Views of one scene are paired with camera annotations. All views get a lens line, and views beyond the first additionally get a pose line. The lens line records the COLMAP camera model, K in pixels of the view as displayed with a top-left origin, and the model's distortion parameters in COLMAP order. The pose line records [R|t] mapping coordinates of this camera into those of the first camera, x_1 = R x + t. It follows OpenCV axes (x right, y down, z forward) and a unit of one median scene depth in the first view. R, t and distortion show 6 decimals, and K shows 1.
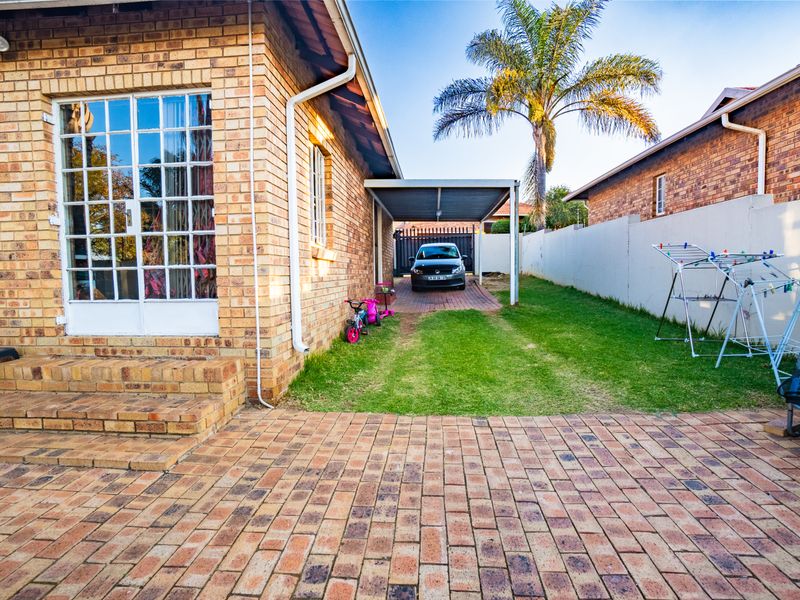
lens RADIAL K [[404.3, 0, 402.7], [0, 404.3, 298.7], [0, 0, 1]] dist [-0.060081, 0.020023]
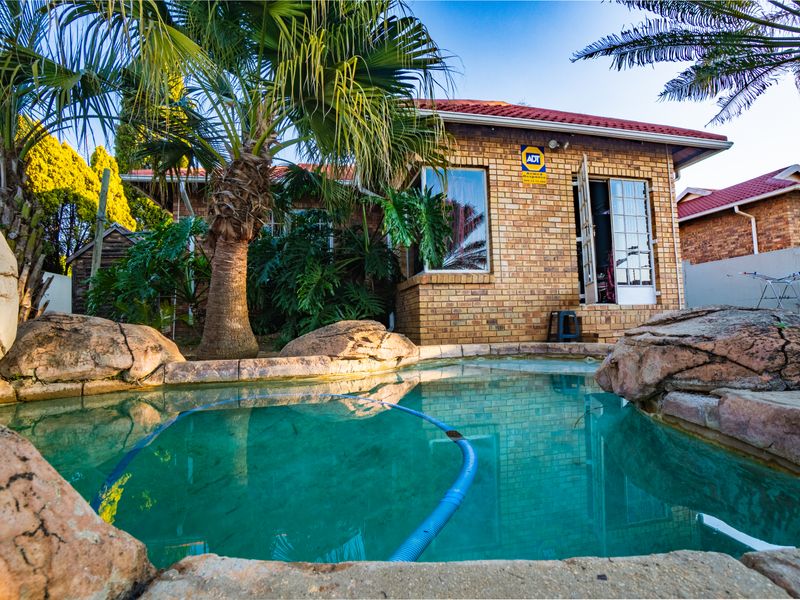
lens RADIAL K [[404.3, 0, 401.0], [0, 404.3, 300.8], [0, 0, 1]] dist [-0.060081, 0.020023]
pose [[0.963576, 0.007095, 0.267342, -2.197218], [0.028928, 0.991018, -0.130564, 0.295024], [-0.265867, 0.133542, 0.954715, -0.495585]]
